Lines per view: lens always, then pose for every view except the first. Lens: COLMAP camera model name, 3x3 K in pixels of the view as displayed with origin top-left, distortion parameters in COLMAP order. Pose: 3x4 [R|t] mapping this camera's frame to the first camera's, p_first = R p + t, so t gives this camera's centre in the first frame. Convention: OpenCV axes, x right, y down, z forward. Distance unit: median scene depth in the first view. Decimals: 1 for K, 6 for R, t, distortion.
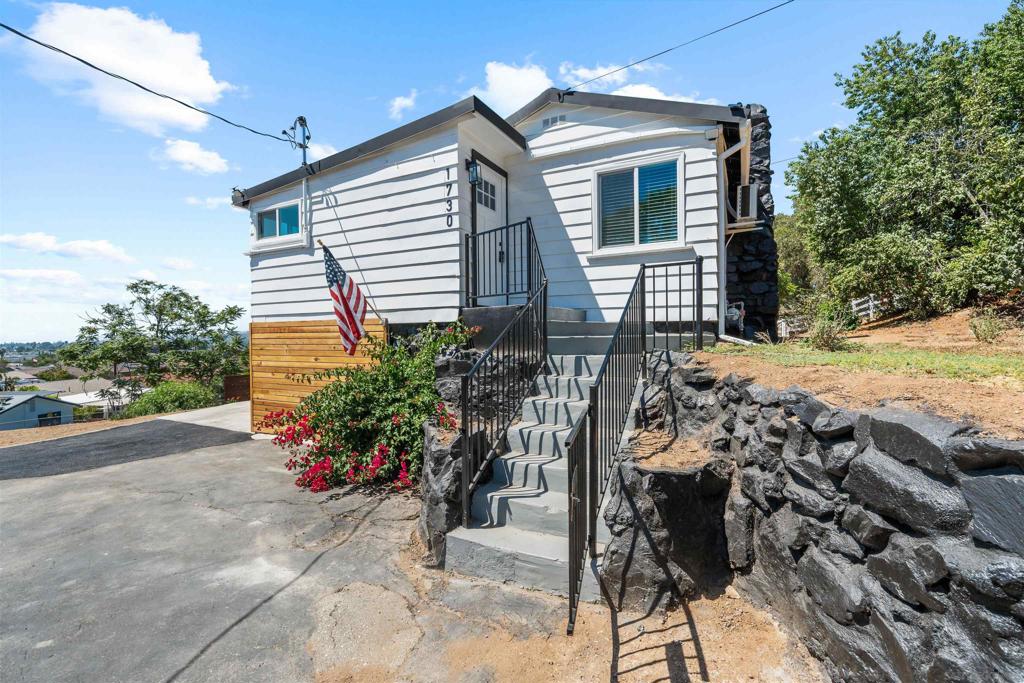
lens RADIAL K [[455.7, 0, 512.8], [0, 455.7, 340.9], [0, 0, 1]] dist [0.003245, -0.000018]
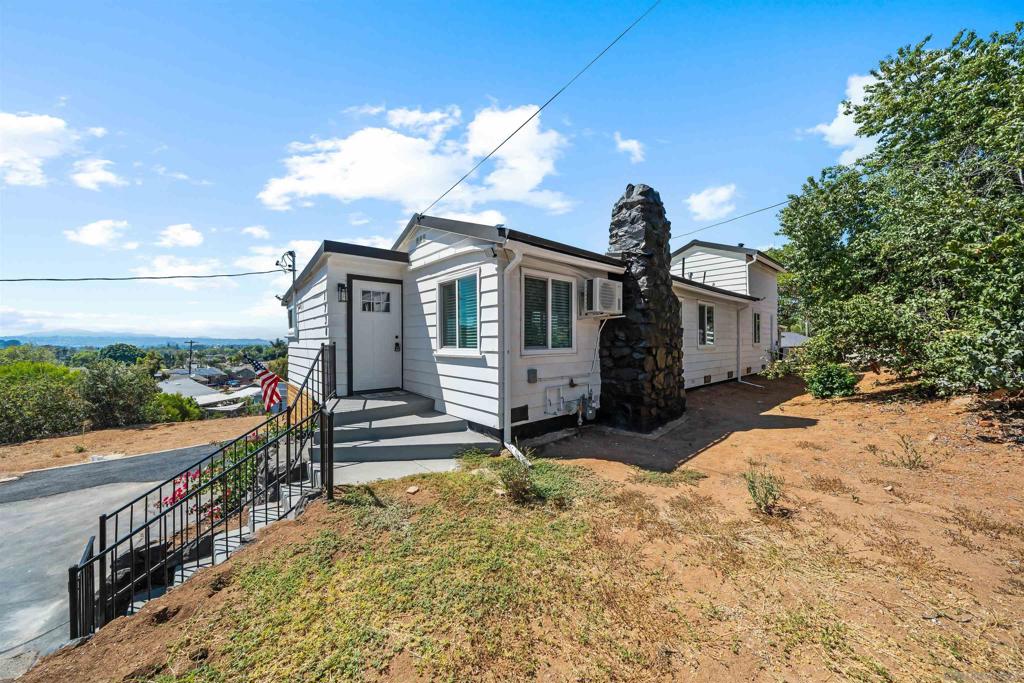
lens RADIAL K [[351.9, 0, 512.5], [0, 351.9, 343.0], [0, 0, 1]] dist [-0.001600, 0.000021]
pose [[0.926684, 0.000750, -0.375840, 0.681617], [-0.001275, 0.999999, -0.001146, -0.210806], [0.375839, 0.001541, 0.926684, 0.233361]]
